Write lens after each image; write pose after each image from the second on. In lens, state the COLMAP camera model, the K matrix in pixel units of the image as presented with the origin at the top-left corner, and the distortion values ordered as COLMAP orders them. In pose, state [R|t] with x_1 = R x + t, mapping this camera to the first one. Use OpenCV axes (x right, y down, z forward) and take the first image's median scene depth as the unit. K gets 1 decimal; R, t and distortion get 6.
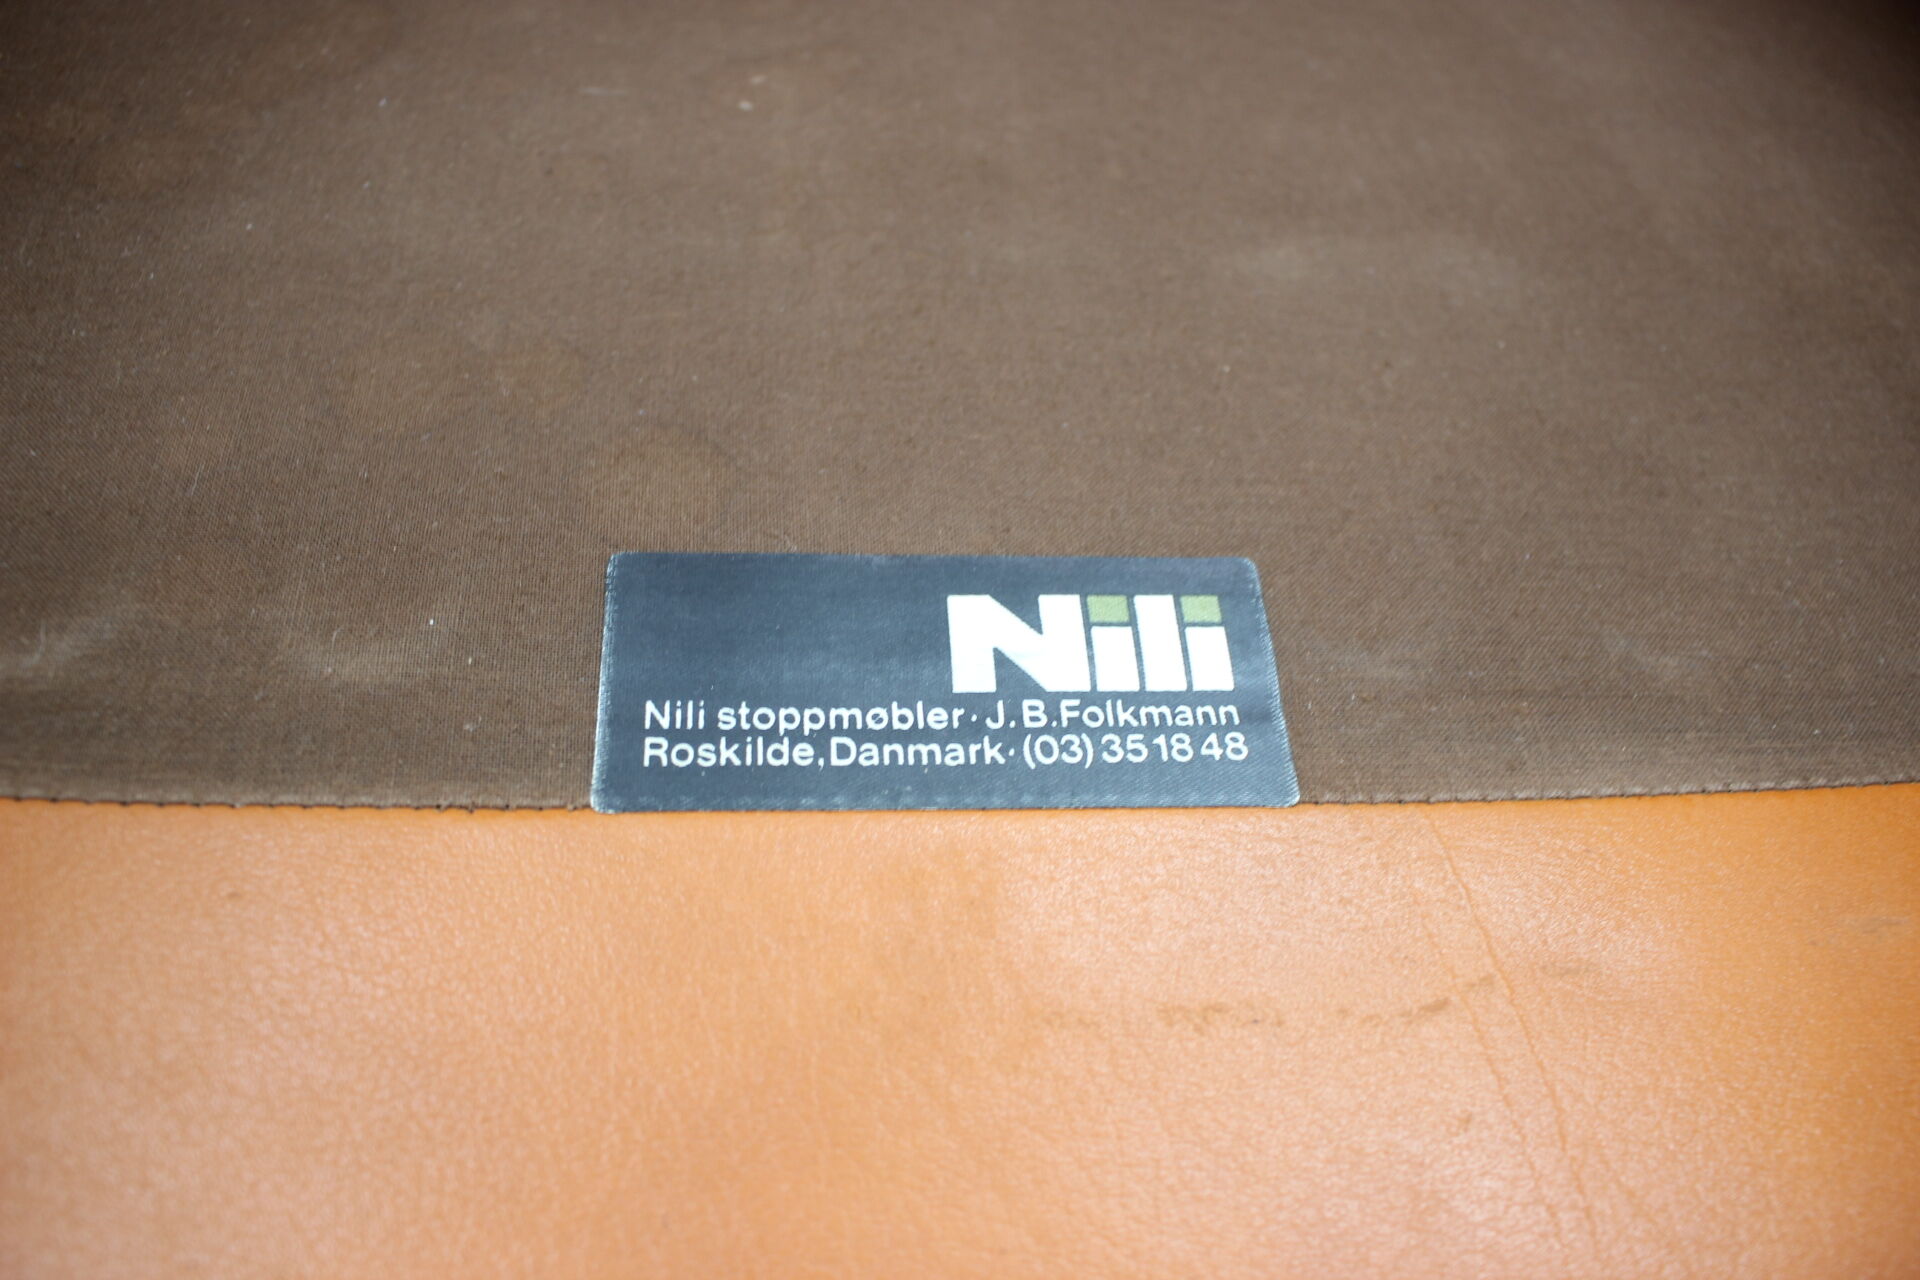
lens RADIAL K [[1588.2, 0, 1000.6], [0, 1588.2, 639.1], [0, 0, 1]] dist [-0.104947, 0.063081]
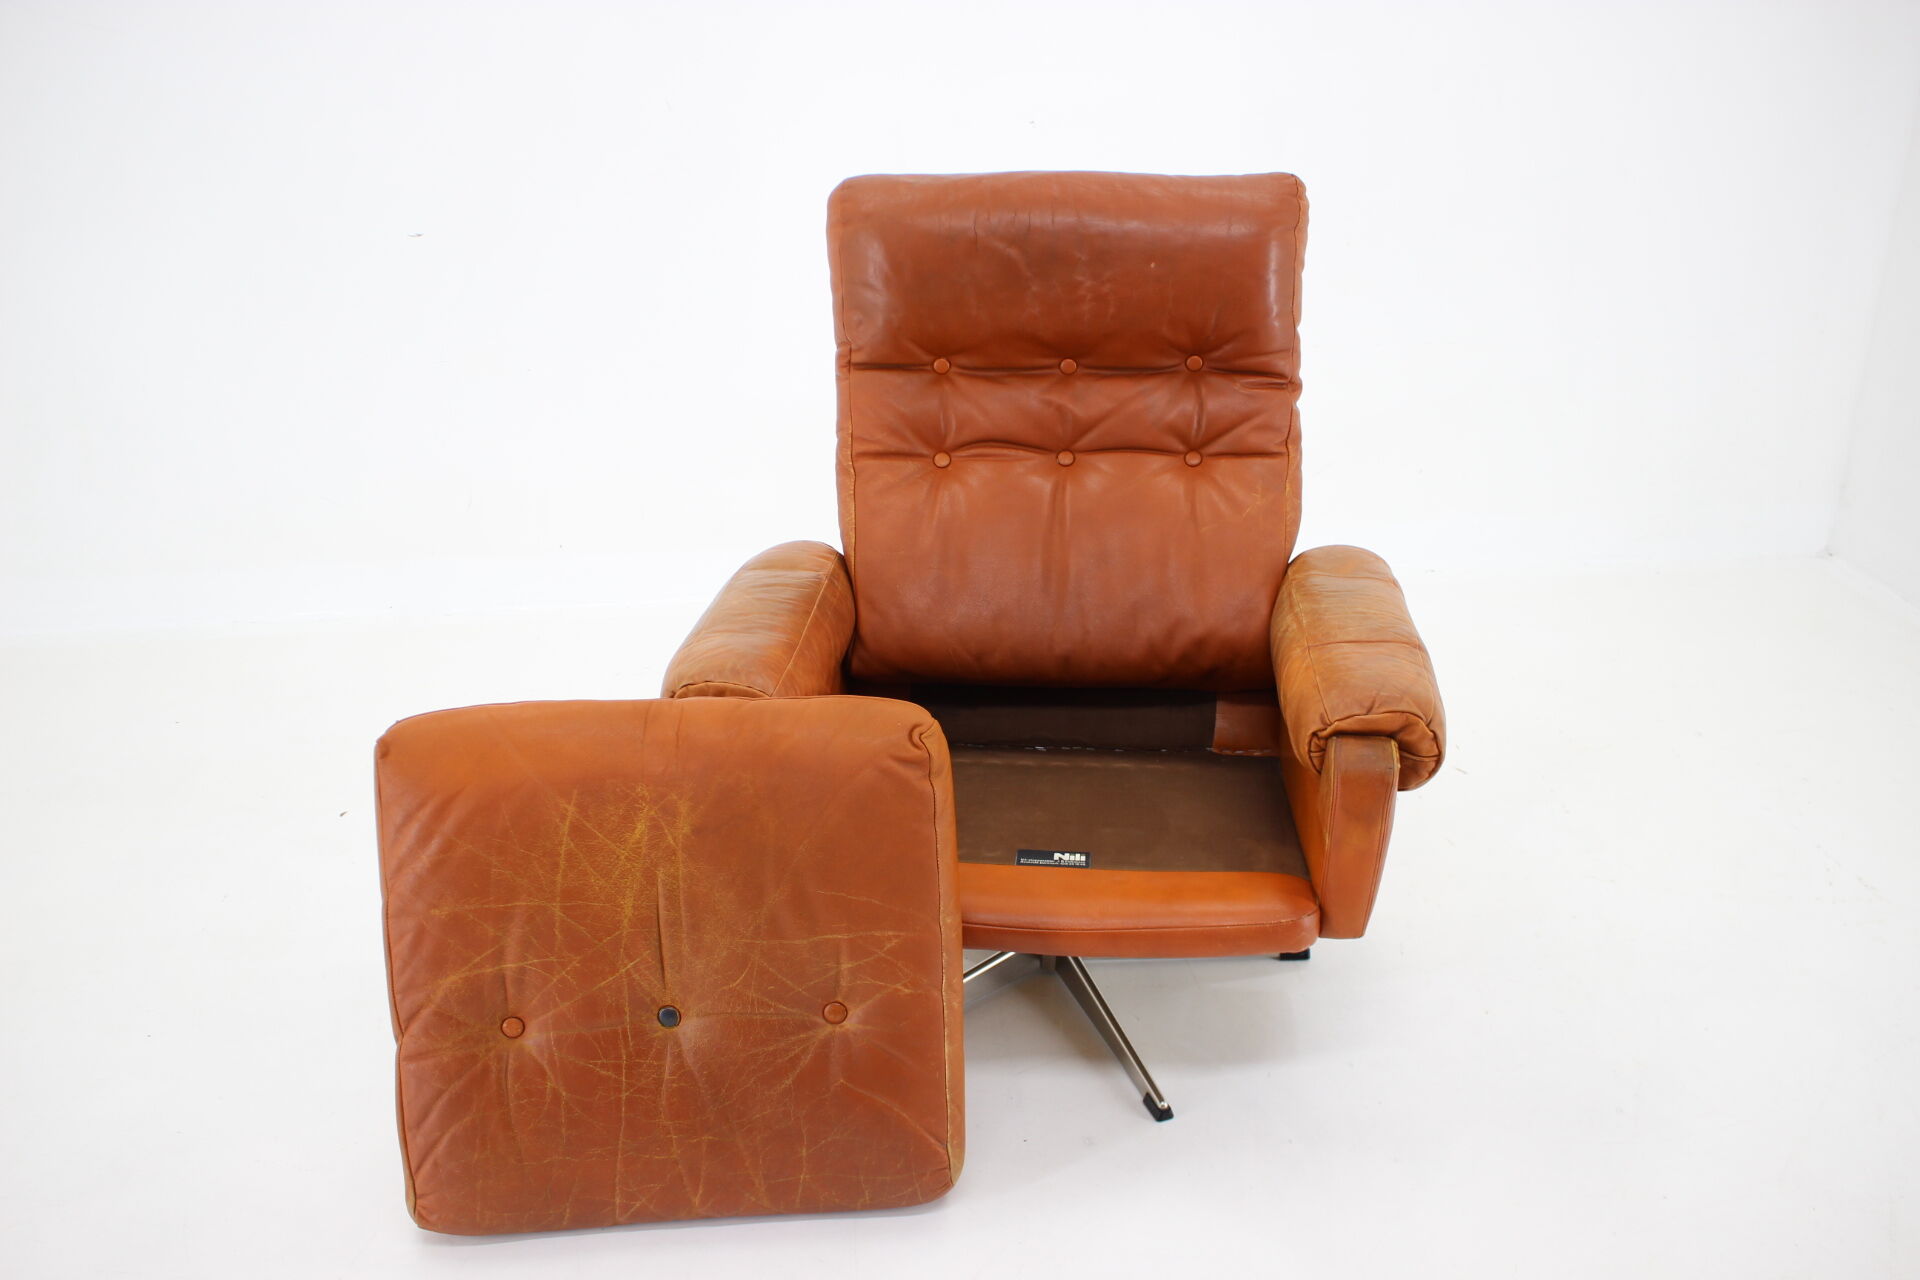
lens RADIAL K [[1634.5, 0, 963.8], [0, 1634.5, 681.7], [0, 0, 1]] dist [-0.116827, 0.000655]
pose [[0.977573, -0.042188, -0.206329, 1.454892], [-0.079609, 0.833008, -0.547504, 4.392386], [0.194972, 0.551651, 0.810967, -7.344579]]
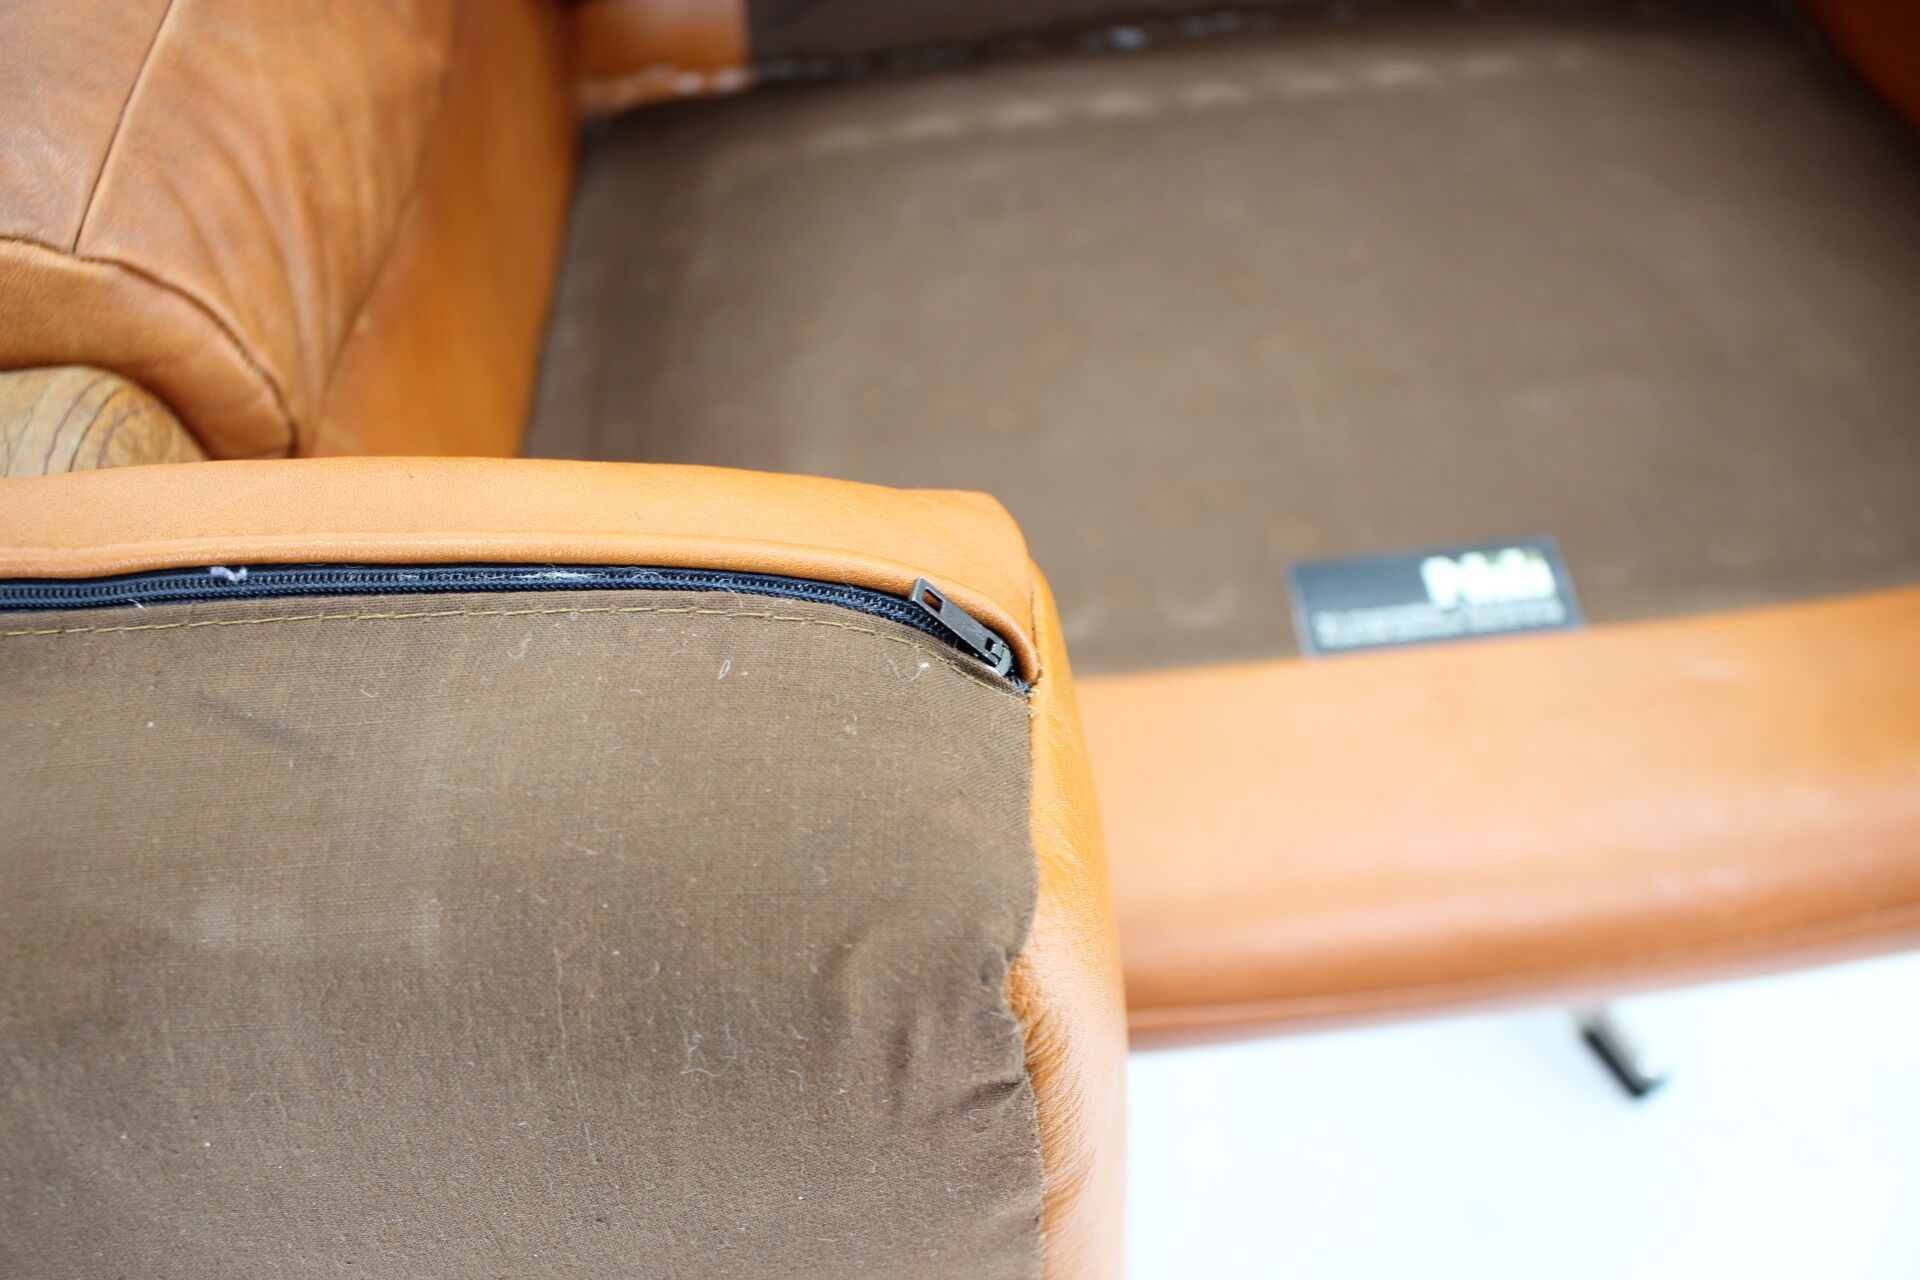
lens RADIAL K [[1588.2, 0, 1000.6], [0, 1588.2, 639.1], [0, 0, 1]] dist [-0.104947, 0.063081]
pose [[0.984420, -0.115973, -0.132163, -0.383308], [0.108083, 0.991988, -0.065405, 0.164757], [0.138689, 0.050101, 0.989068, -1.486912]]
